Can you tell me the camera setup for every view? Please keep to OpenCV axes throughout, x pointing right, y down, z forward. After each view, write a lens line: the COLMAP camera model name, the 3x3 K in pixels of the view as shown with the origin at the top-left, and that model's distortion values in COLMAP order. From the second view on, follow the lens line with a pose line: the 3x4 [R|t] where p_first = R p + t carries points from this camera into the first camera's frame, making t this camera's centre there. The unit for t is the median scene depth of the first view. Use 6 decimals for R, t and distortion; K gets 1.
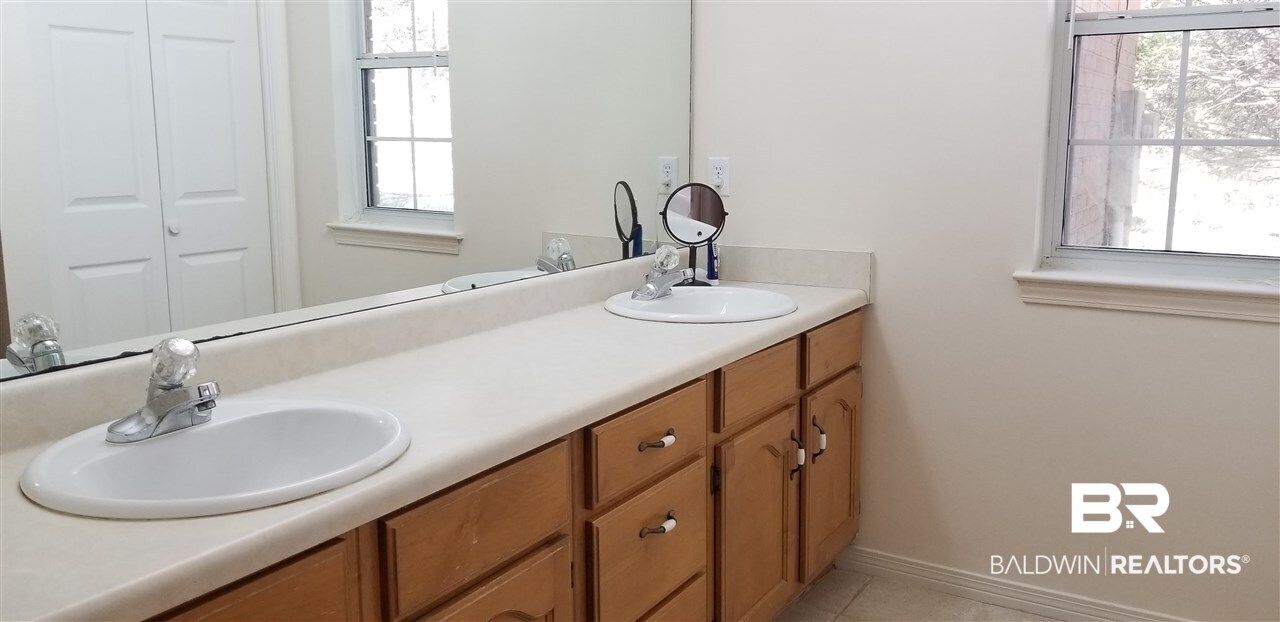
lens RADIAL K [[987.2, 0, 640.0], [0, 987.2, 311.0], [0, 0, 1]] dist [0.098727, -0.199725]
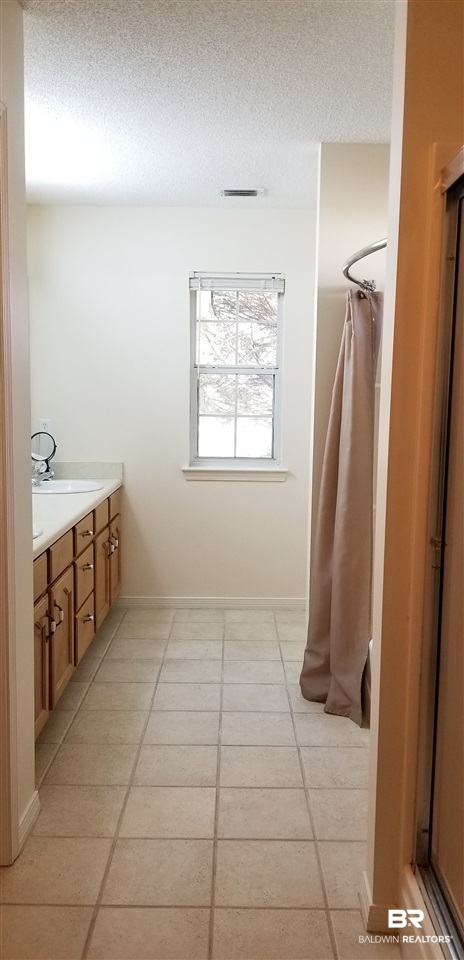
lens RADIAL K [[743.8, 0, 232.0], [0, 743.8, 480.0], [0, 0, 1]] dist [0.053724, -0.000793]
pose [[0.846887, -0.043008, 0.530030, -0.490024], [0.073254, 0.996657, -0.036175, 0.066194], [-0.526703, 0.069463, 0.847207, -0.612535]]
